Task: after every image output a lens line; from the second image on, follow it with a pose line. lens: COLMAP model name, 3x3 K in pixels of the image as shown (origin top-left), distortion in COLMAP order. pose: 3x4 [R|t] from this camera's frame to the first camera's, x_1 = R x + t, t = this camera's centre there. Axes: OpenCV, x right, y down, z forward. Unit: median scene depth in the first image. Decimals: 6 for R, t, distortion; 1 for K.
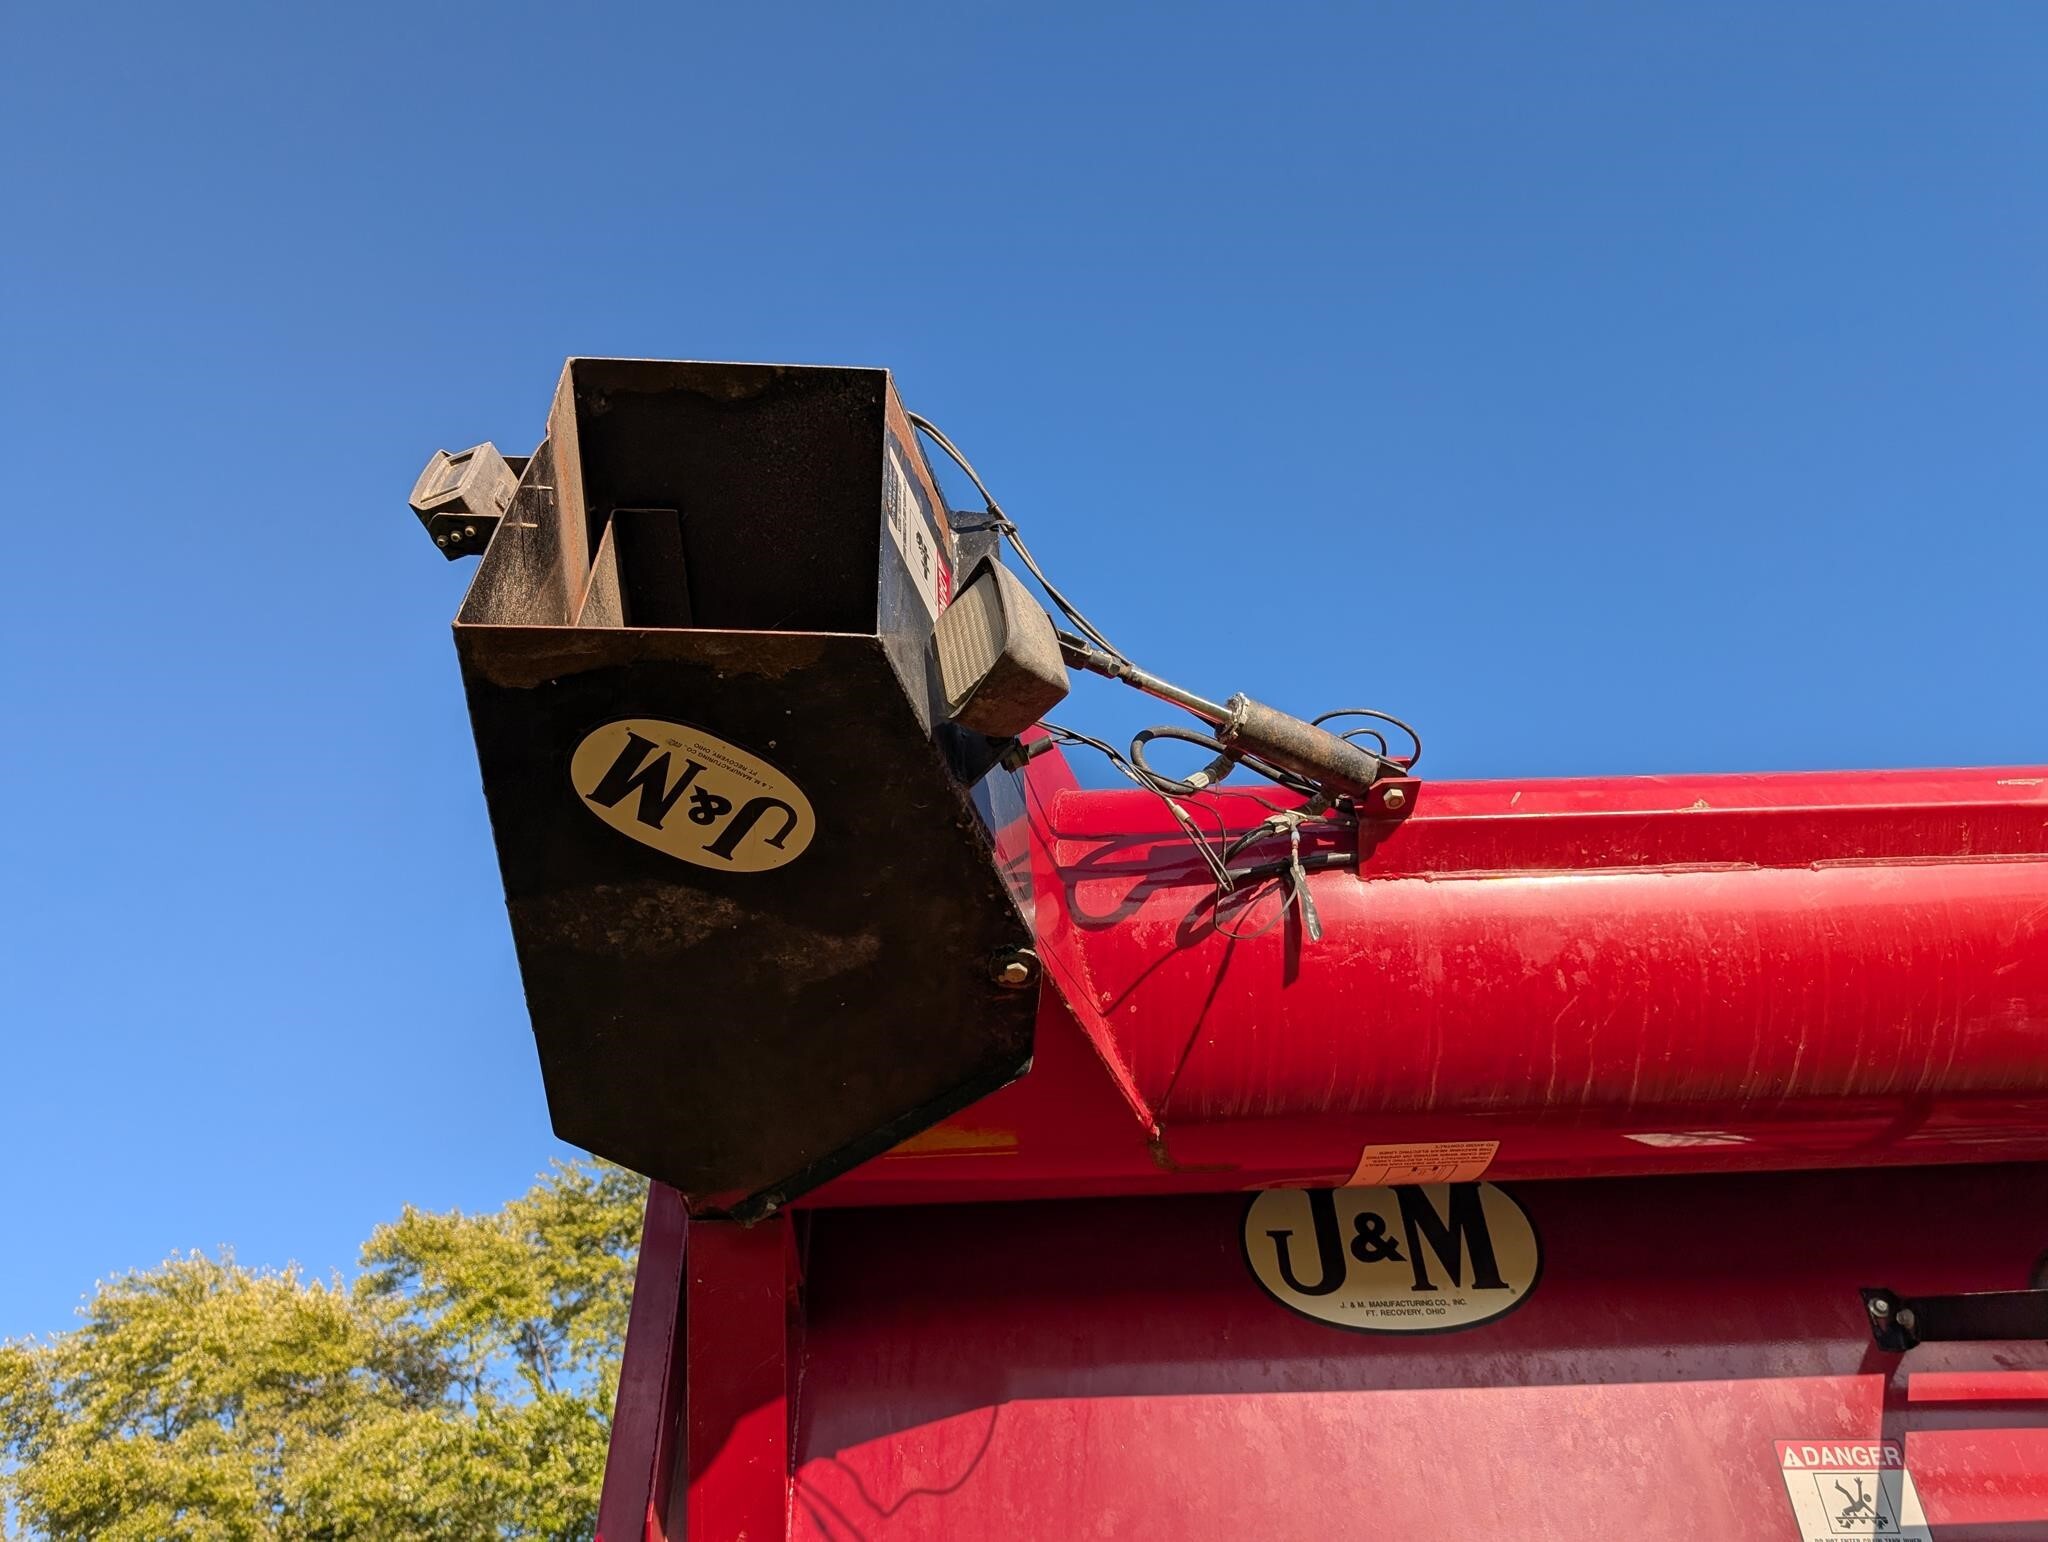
lens RADIAL K [[1494.6, 0, 1025.9], [0, 1494.6, 779.7], [0, 0, 1]] dist [0.000131, -0.004184]
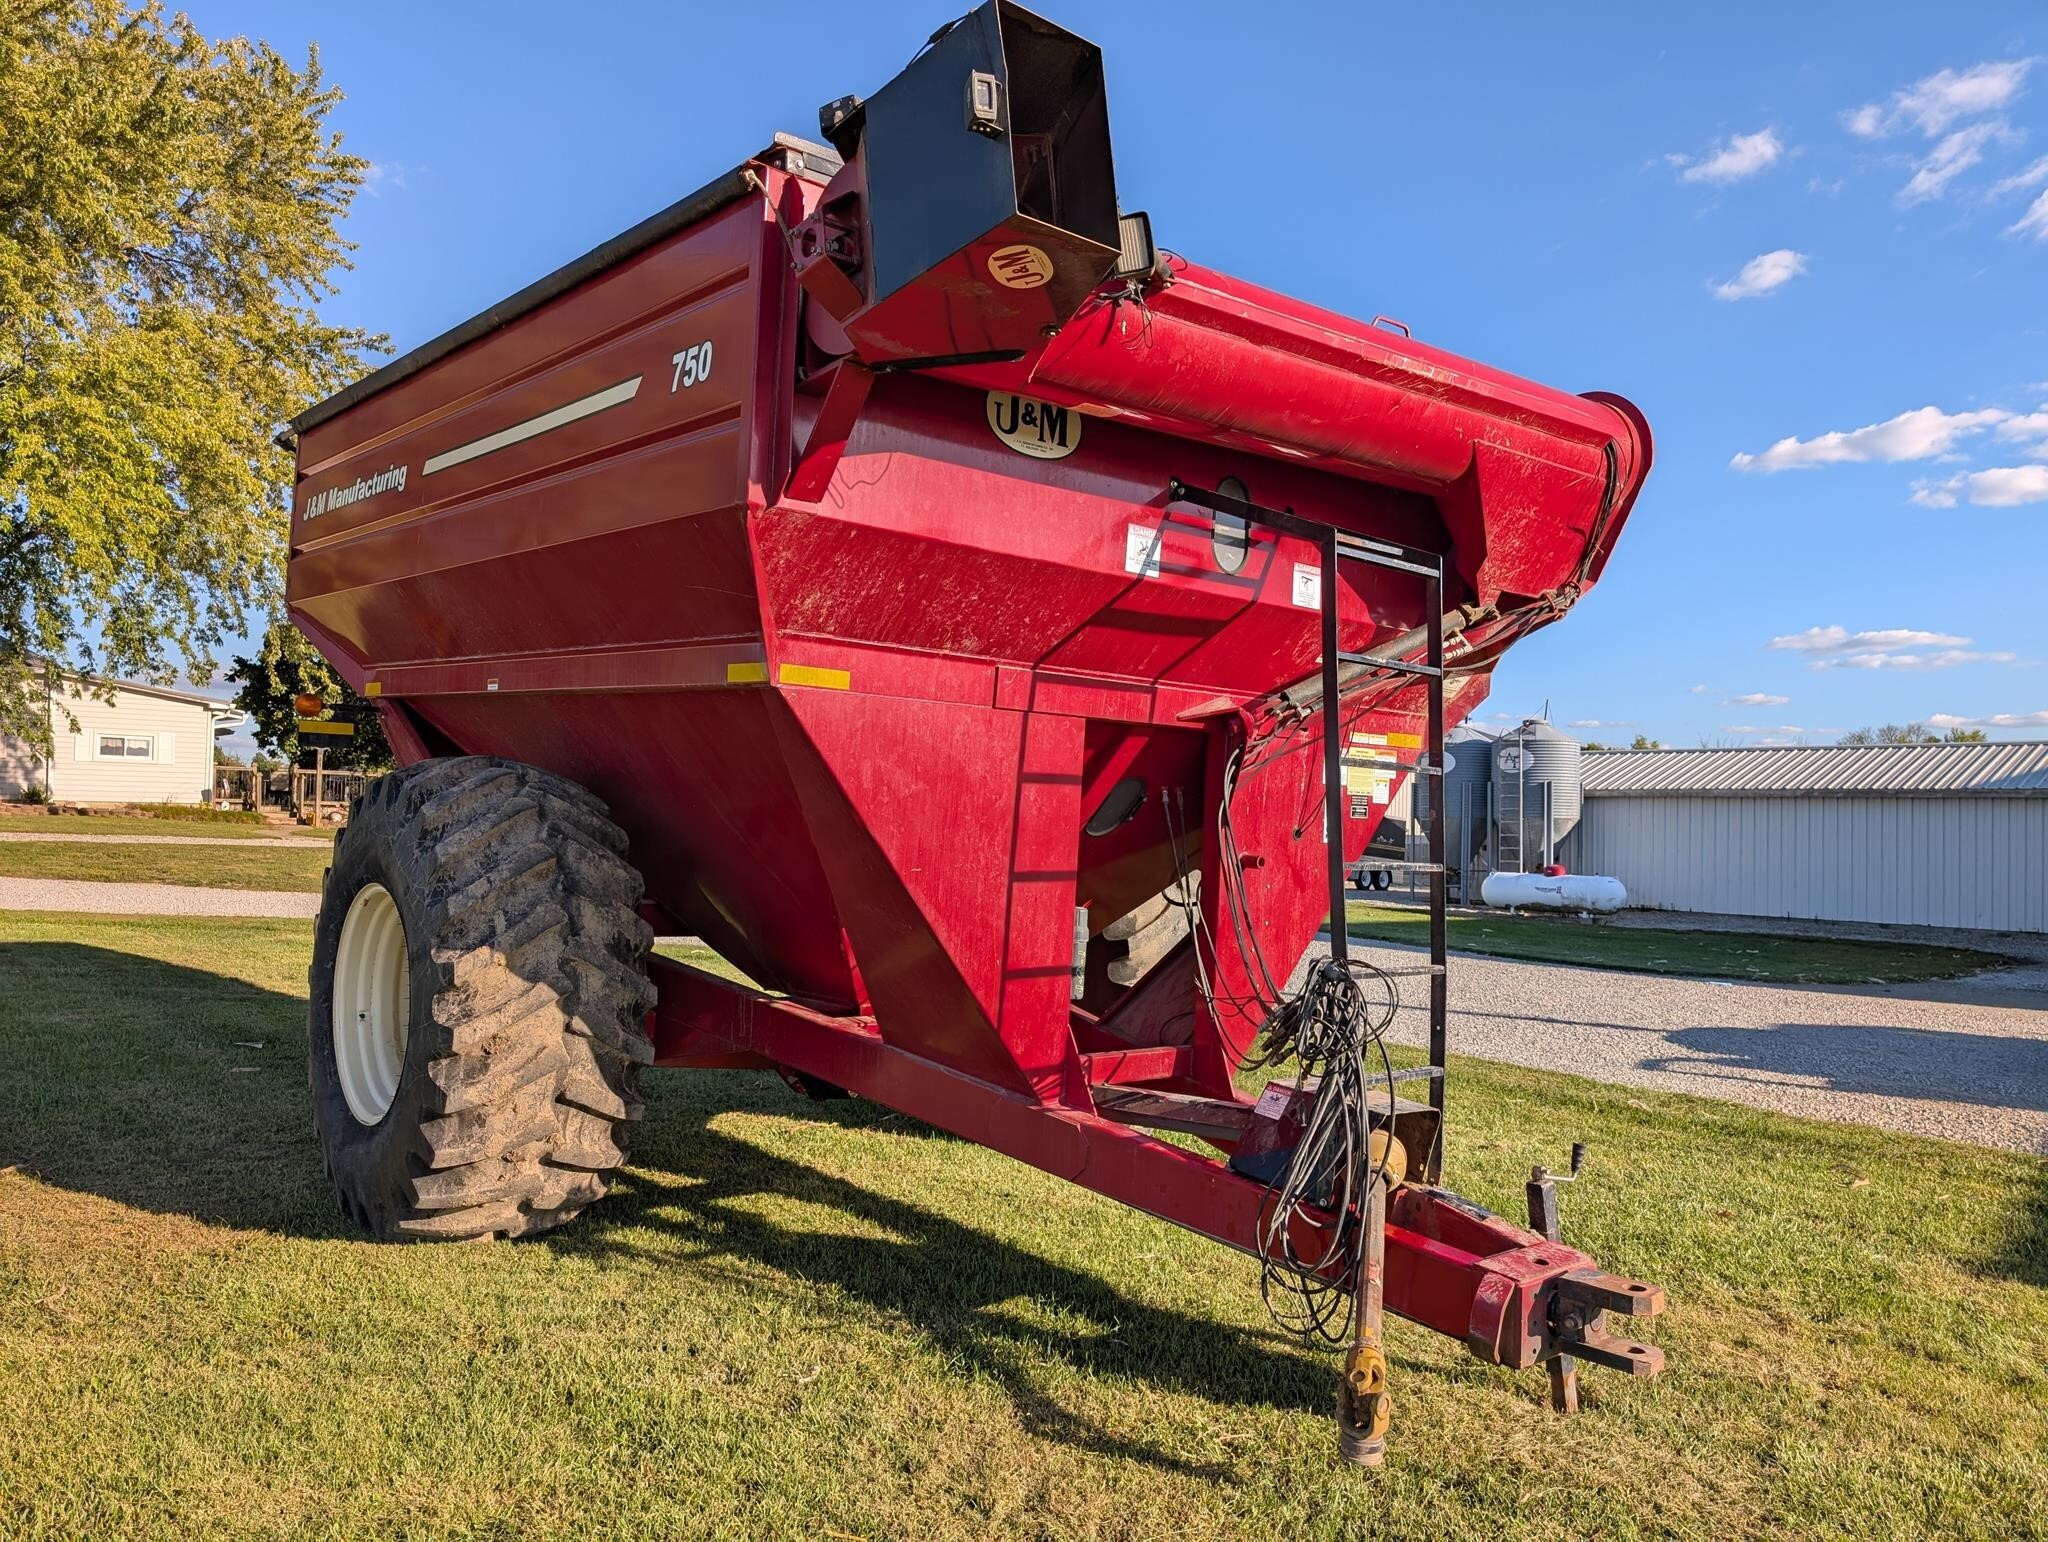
lens RADIAL K [[1470.3, 0, 1021.8], [0, 1470.3, 789.7], [0, 0, 1]] dist [0.023151, -0.013604]
pose [[0.781364, 0.066456, 0.620527, -1.186034], [-0.451165, 0.747141, 0.488089, -0.380646], [-0.431184, -0.661335, 0.613772, -0.810898]]
